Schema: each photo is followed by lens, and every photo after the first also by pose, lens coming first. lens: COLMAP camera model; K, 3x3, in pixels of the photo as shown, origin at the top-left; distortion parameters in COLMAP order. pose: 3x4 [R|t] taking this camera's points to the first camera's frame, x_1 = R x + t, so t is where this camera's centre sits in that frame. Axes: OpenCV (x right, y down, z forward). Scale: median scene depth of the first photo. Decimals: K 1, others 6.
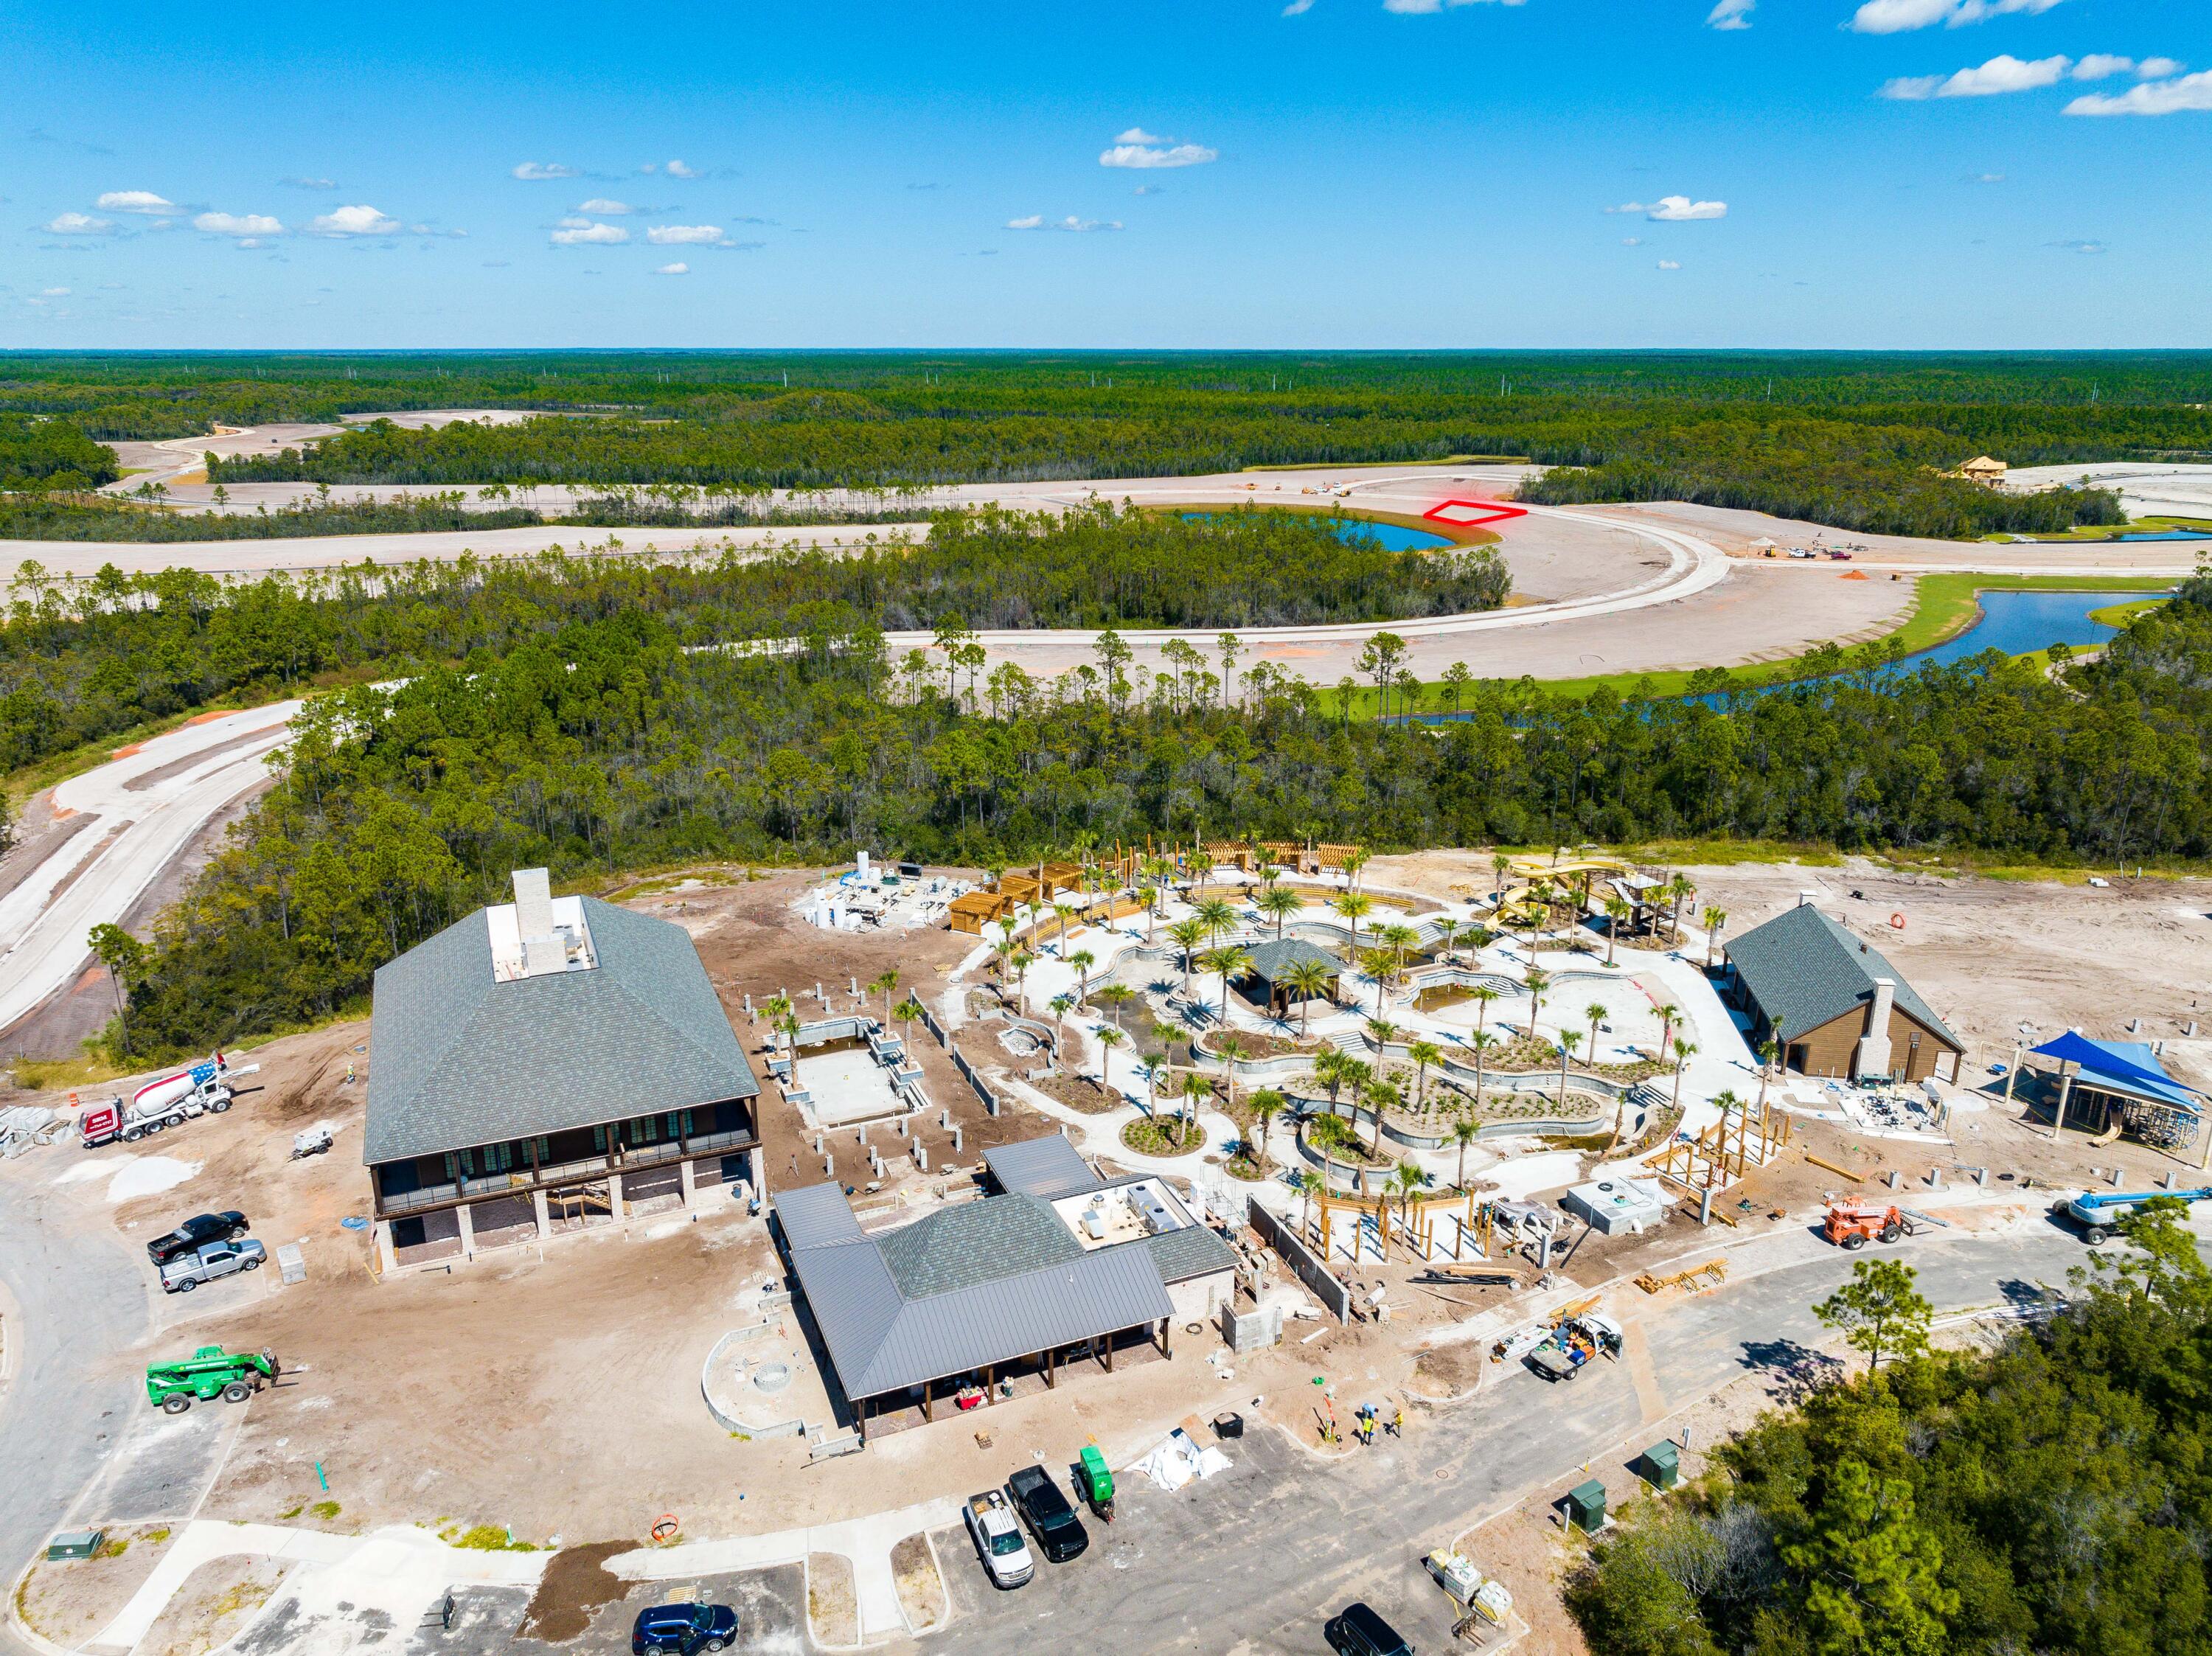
lens RADIAL K [[1554.9, 0, 1106.0], [0, 1554.9, 828.0], [0, 0, 1]] dist [0.002978, -0.006179]
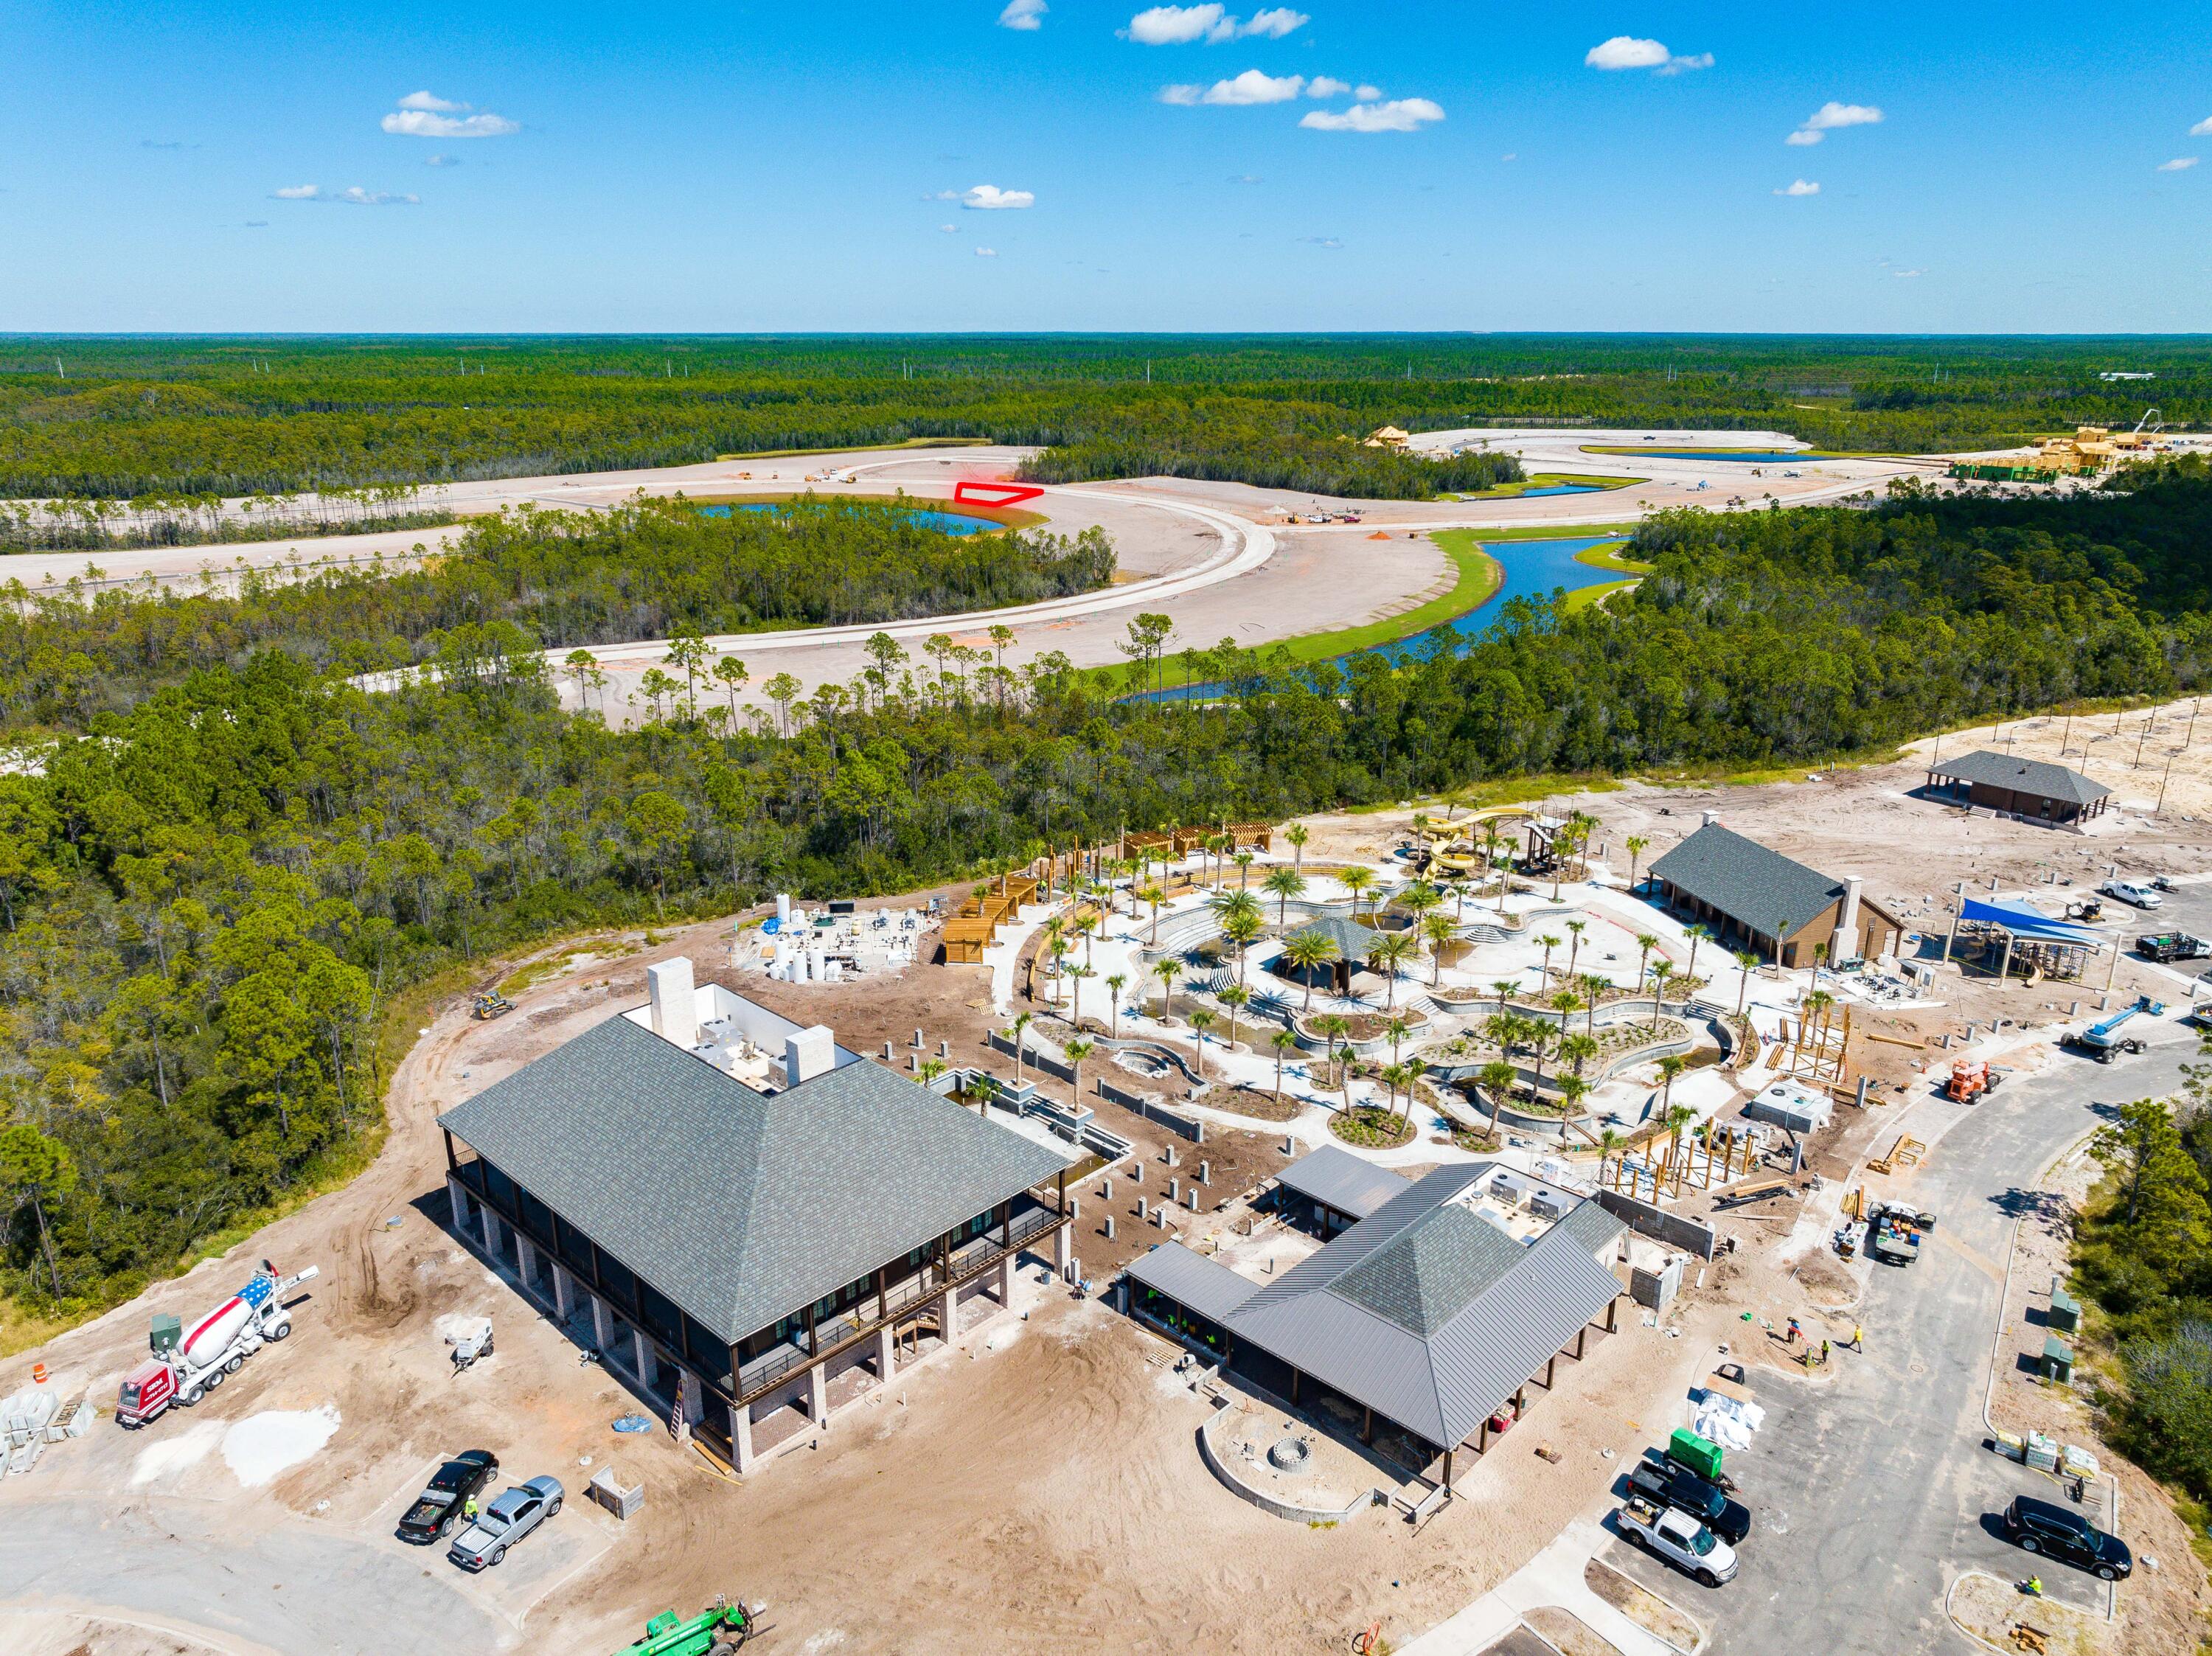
lens RADIAL K [[1554.9, 0, 1106.0], [0, 1554.9, 828.0], [0, 0, 1]] dist [0.002978, -0.006179]
pose [[0.917487, -0.121417, 0.378780, -0.147216], [0.117807, 0.992495, 0.032787, -0.013921], [-0.379919, 0.014541, 0.924906, 0.044336]]
